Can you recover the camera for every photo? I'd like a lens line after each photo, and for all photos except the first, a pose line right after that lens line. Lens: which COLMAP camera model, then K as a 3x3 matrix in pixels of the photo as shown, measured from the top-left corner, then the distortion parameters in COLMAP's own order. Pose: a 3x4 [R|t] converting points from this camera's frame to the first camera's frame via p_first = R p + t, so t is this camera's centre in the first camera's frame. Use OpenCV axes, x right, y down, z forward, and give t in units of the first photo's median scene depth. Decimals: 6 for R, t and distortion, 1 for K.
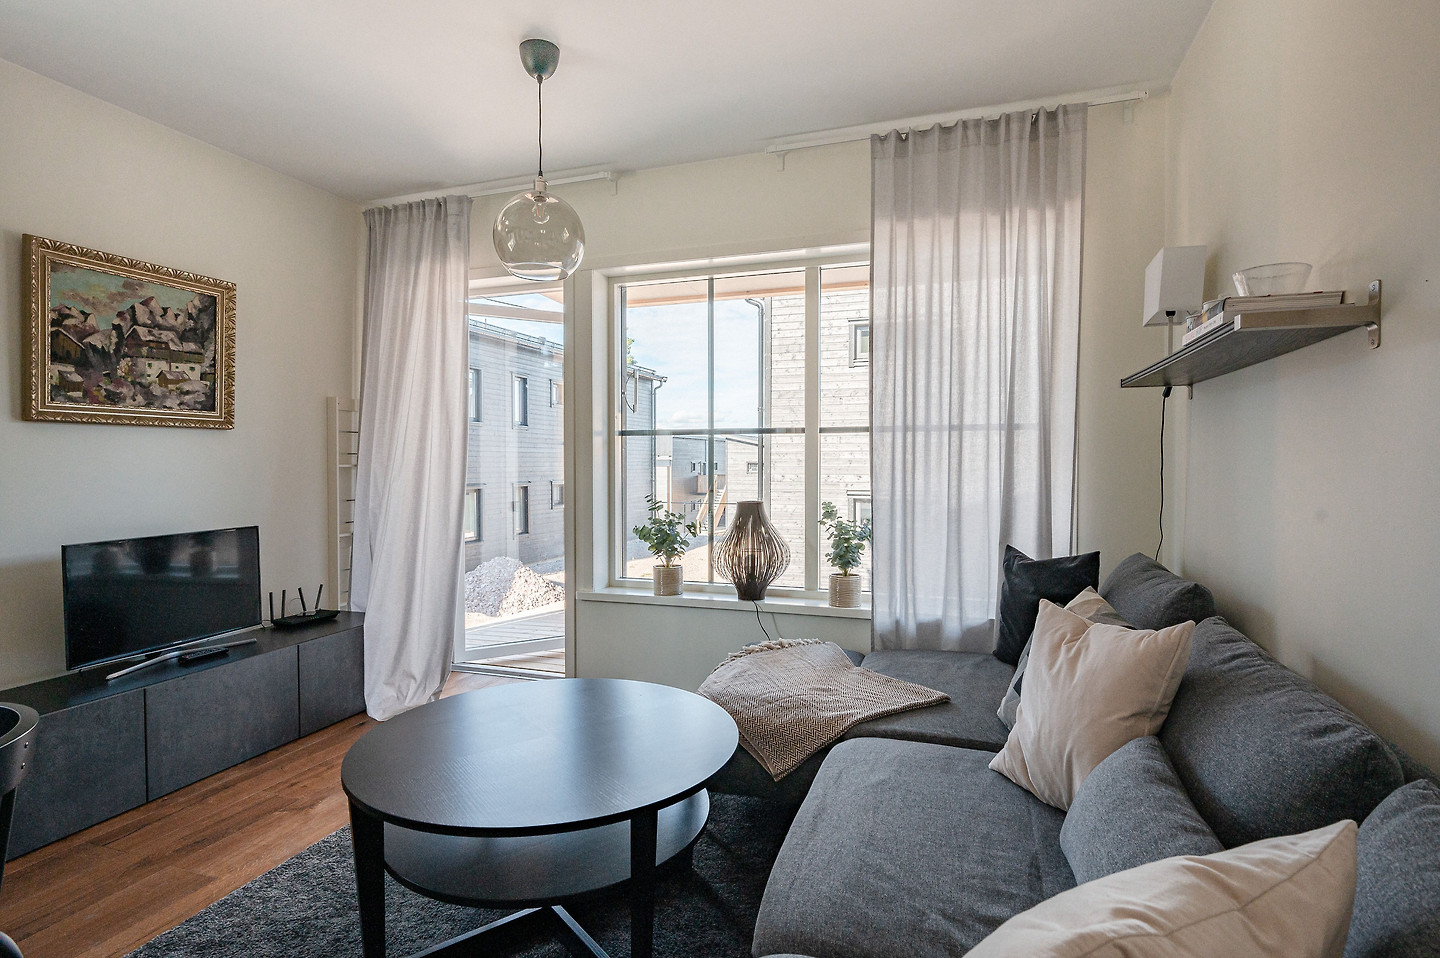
lens RADIAL K [[765.2, 0, 711.1], [0, 765.2, 469.3], [0, 0, 1]] dist [-0.010843, 0.003843]
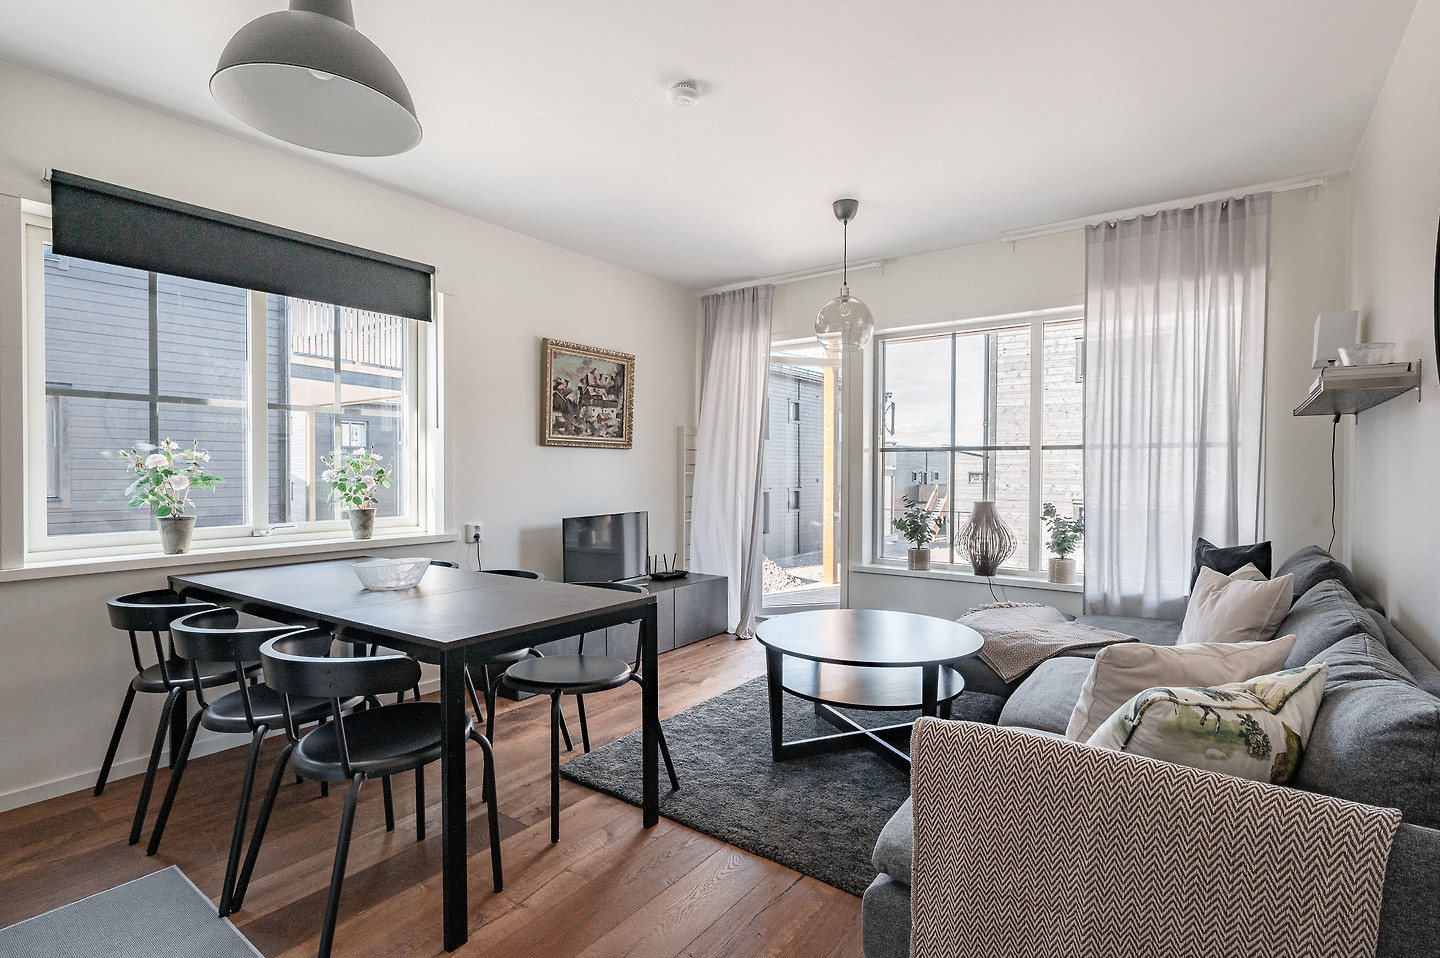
lens RADIAL K [[708.6, 0, 723.4], [0, 708.6, 478.1], [0, 0, 1]] dist [-0.003119, 0.001011]
pose [[0.959326, 0.007630, -0.282198, -0.043493], [-0.007658, 0.999970, 0.001001, 0.004168], [0.282197, 0.001200, 0.959356, -0.358603]]
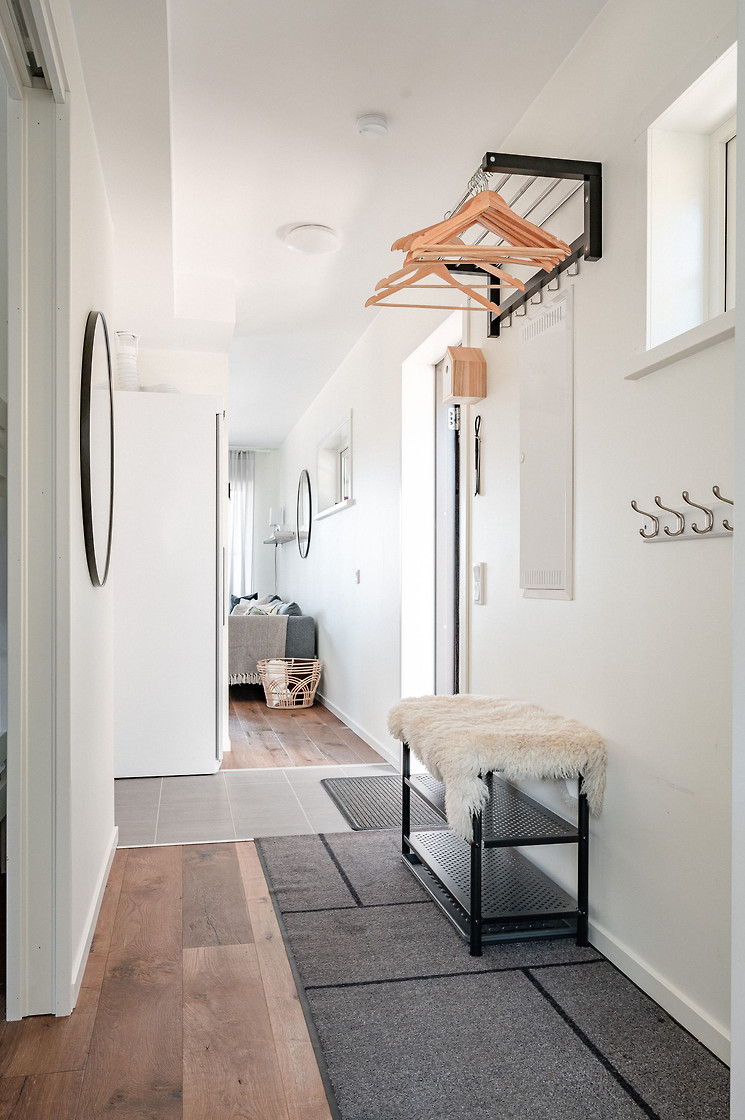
lens RADIAL K [[882.8, 0, 370.9], [0, 882.8, 568.5], [0, 0, 1]] dist [0.005139, 0.000276]
pose [[0.854649, 0.007074, 0.519157, -0.888880], [0.003157, 0.999818, -0.018820, 0.064006], [-0.519196, 0.017724, 0.854472, -2.122148]]
